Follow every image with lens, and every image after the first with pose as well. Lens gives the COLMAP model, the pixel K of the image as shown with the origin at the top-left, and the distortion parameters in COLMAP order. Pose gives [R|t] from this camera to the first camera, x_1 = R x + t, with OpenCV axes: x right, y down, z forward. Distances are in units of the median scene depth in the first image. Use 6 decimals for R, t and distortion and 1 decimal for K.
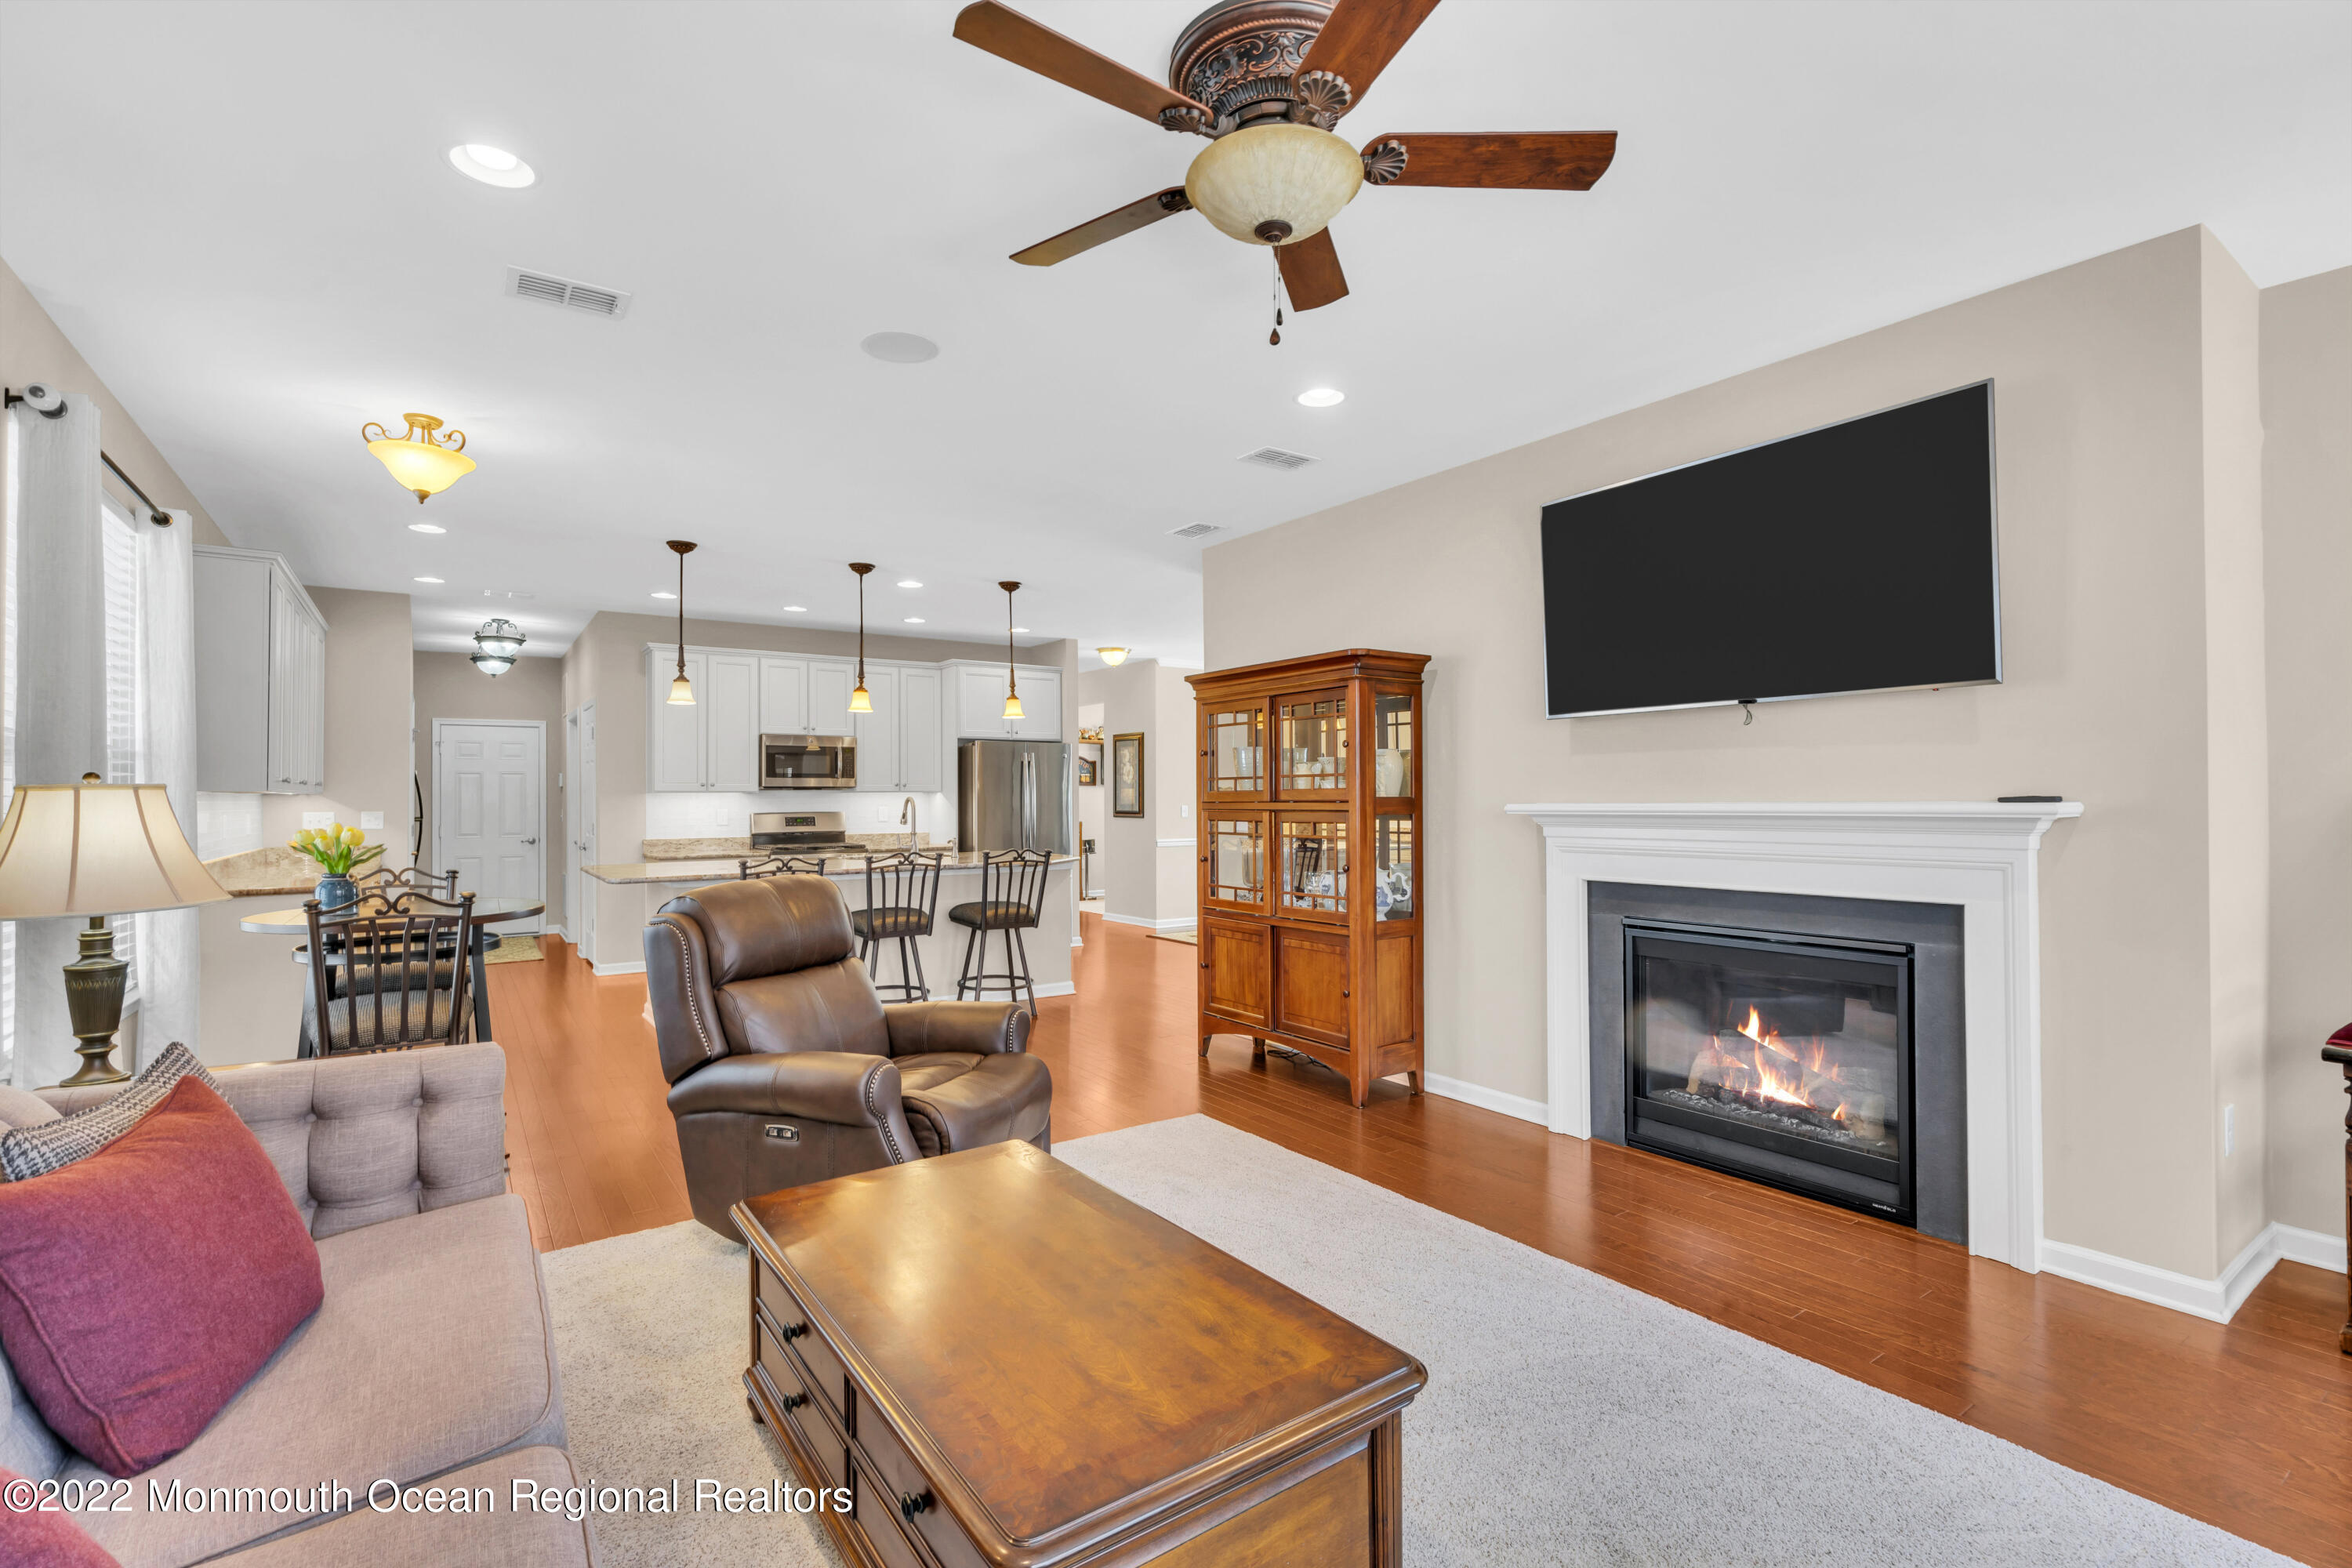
lens RADIAL K [[1057.8, 0, 1158.1], [0, 1057.8, 791.5], [0, 0, 1]] dist [-0.002563, 0.000408]
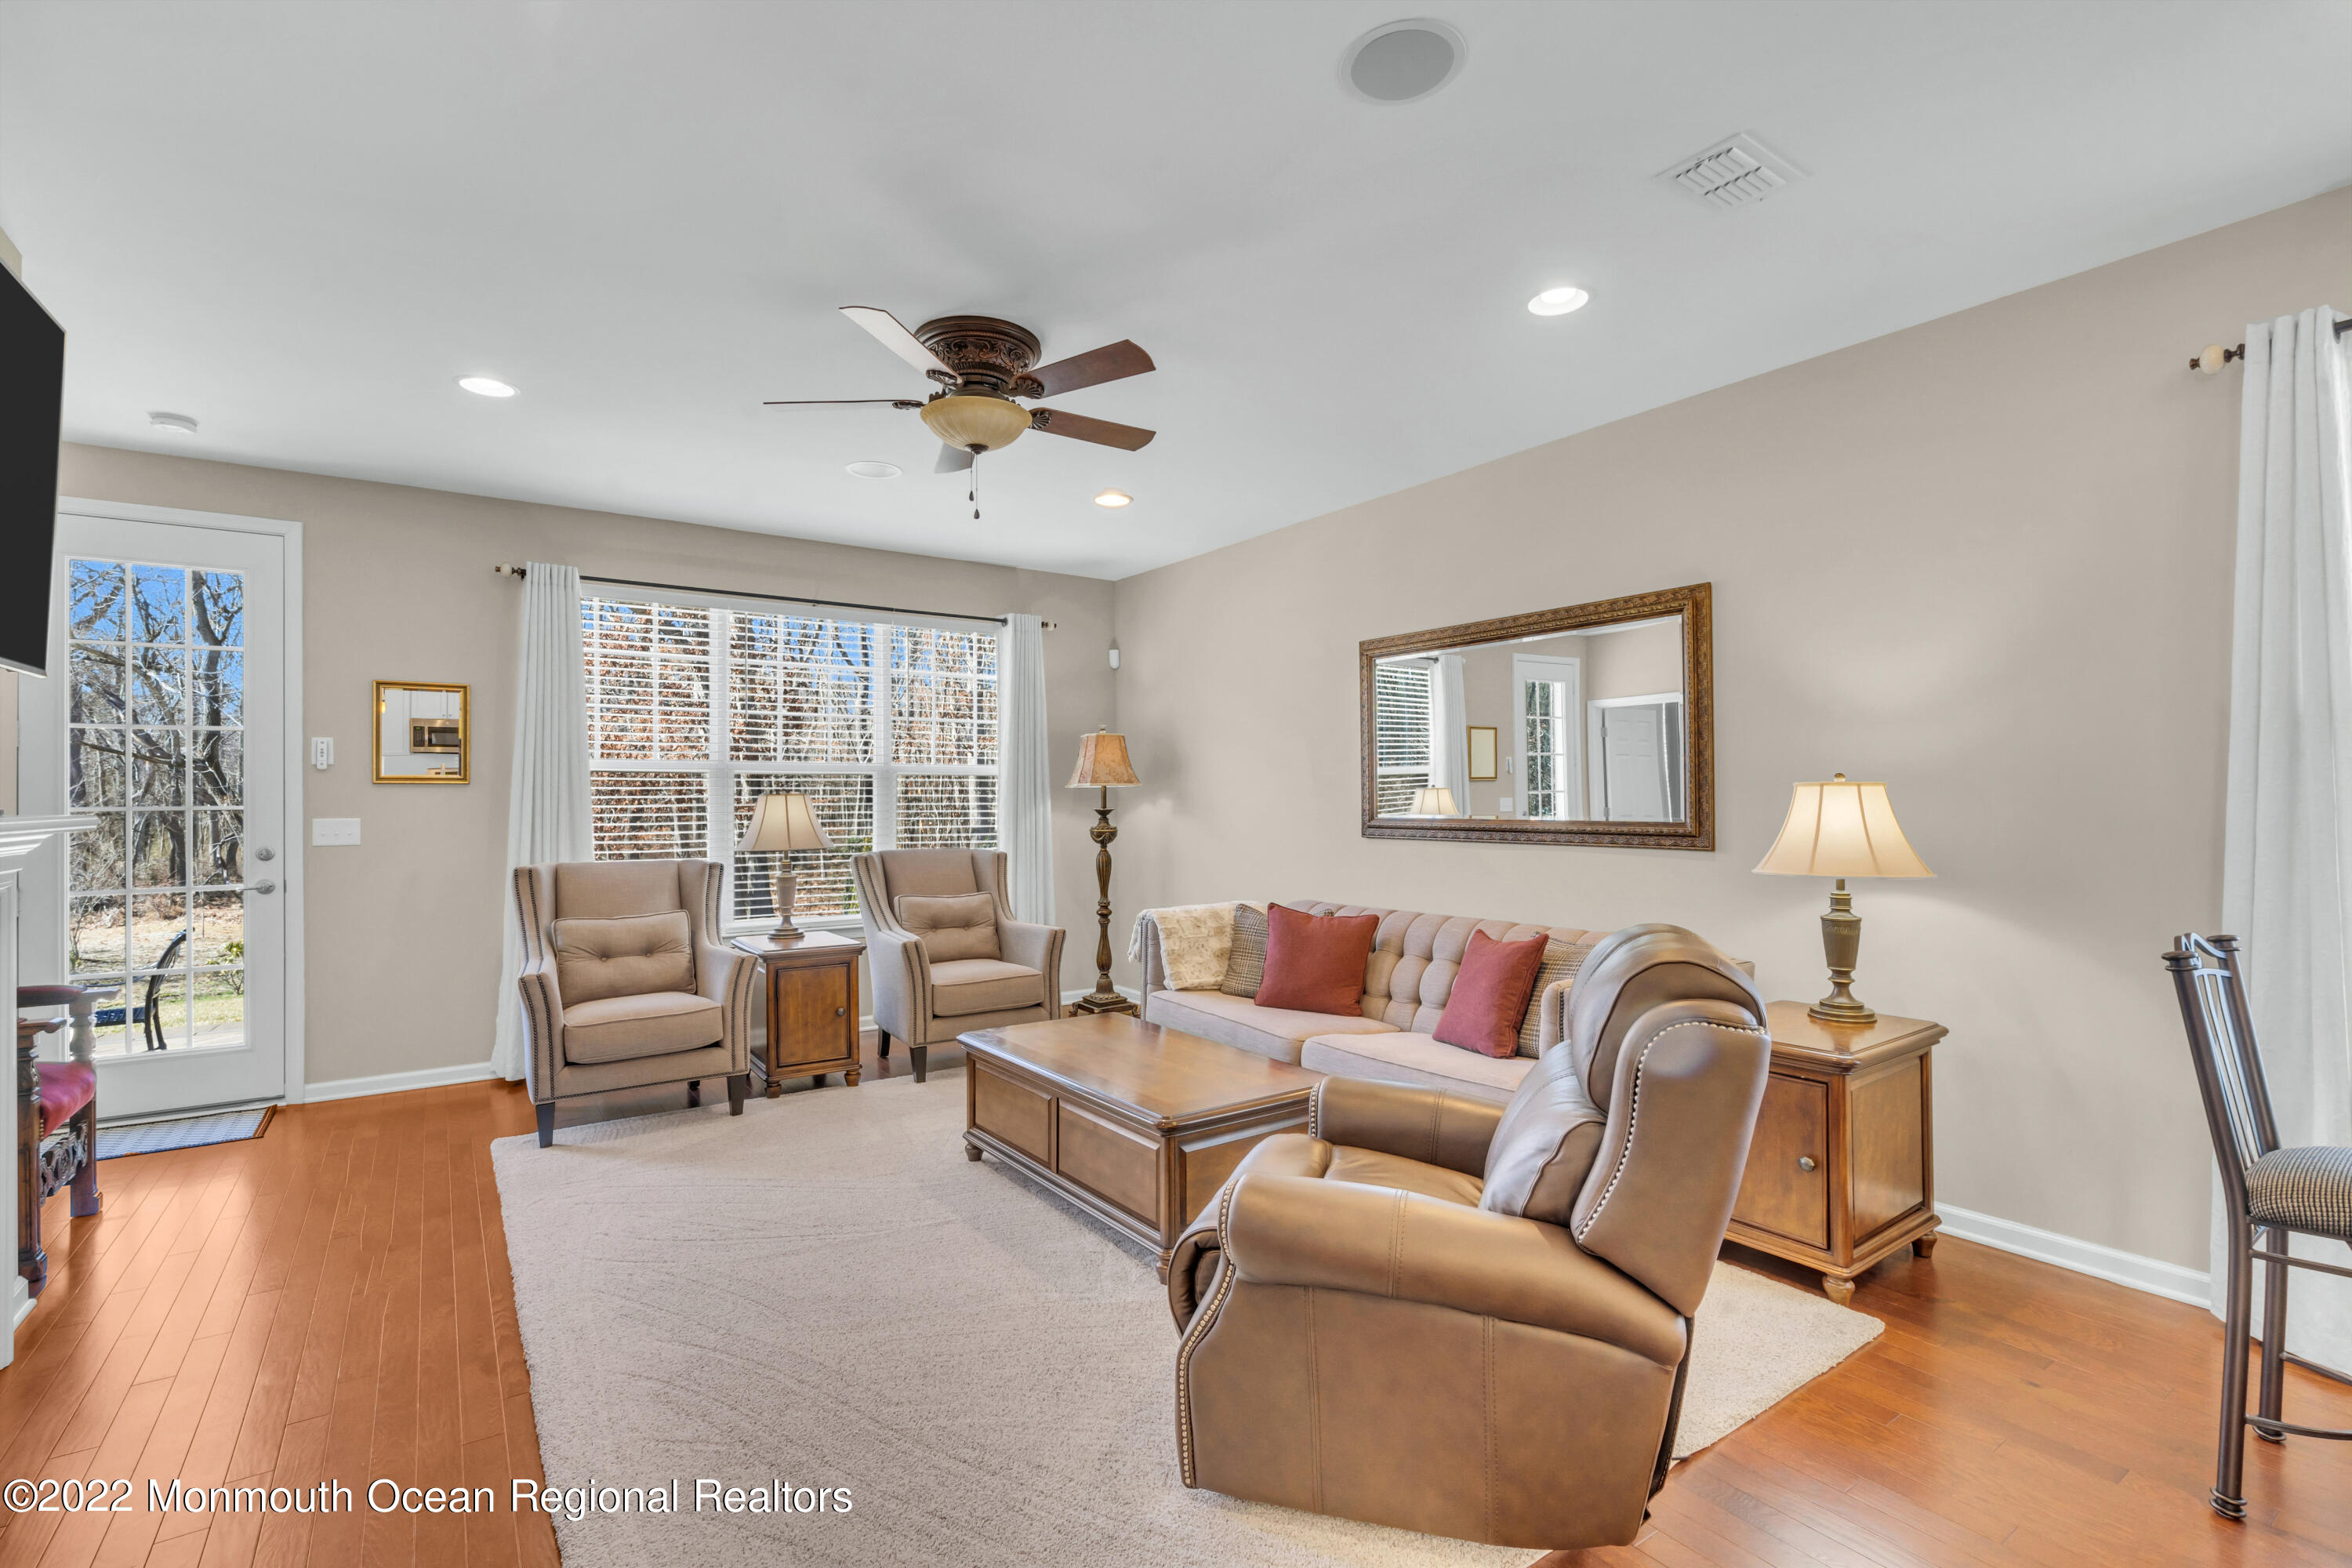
lens RADIAL K [[1057.8, 0, 1158.1], [0, 1057.8, 791.5], [0, 0, 1]] dist [-0.002563, 0.000408]
pose [[-0.999938, 0.009638, -0.005514, -0.039151], [0.009724, 0.999829, -0.015753, 0.004036], [0.005361, -0.015806, -0.999861, 0.618753]]
